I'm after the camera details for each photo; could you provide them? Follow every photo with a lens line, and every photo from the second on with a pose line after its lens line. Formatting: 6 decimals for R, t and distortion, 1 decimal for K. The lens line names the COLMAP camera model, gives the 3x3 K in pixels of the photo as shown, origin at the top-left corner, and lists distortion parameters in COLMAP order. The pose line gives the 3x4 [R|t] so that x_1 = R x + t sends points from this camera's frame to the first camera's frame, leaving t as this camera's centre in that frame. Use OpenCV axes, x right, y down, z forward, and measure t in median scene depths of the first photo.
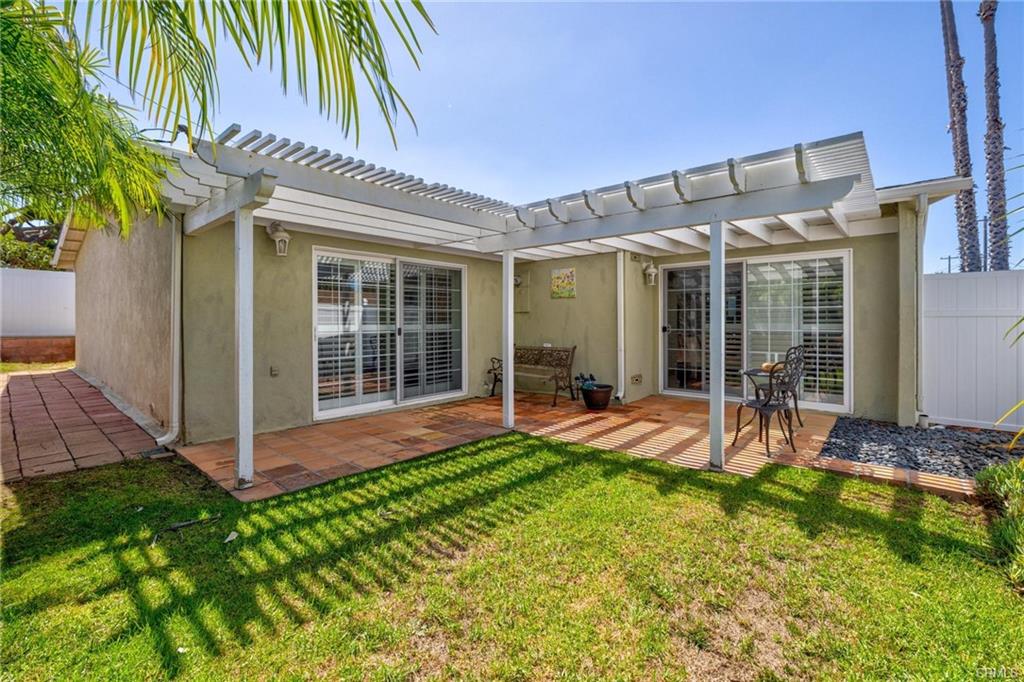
lens RADIAL K [[435.8, 0, 513.4], [0, 435.8, 328.1], [0, 0, 1]] dist [-0.000057, 0.000629]
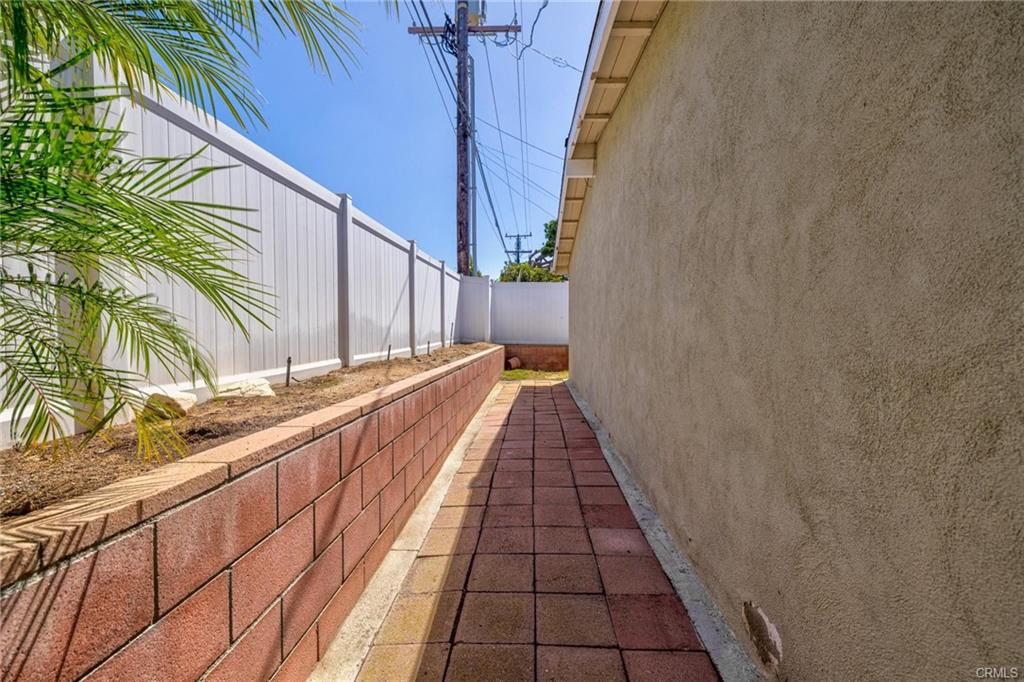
lens RADIAL K [[435.8, 0, 513.4], [0, 435.8, 328.1], [0, 0, 1]] dist [-0.000057, 0.000629]
pose [[0.610468, -0.013373, -0.791928, -0.314259], [-0.001273, 0.999840, -0.017865, -0.002680], [0.792040, 0.011915, 0.610353, 0.313579]]
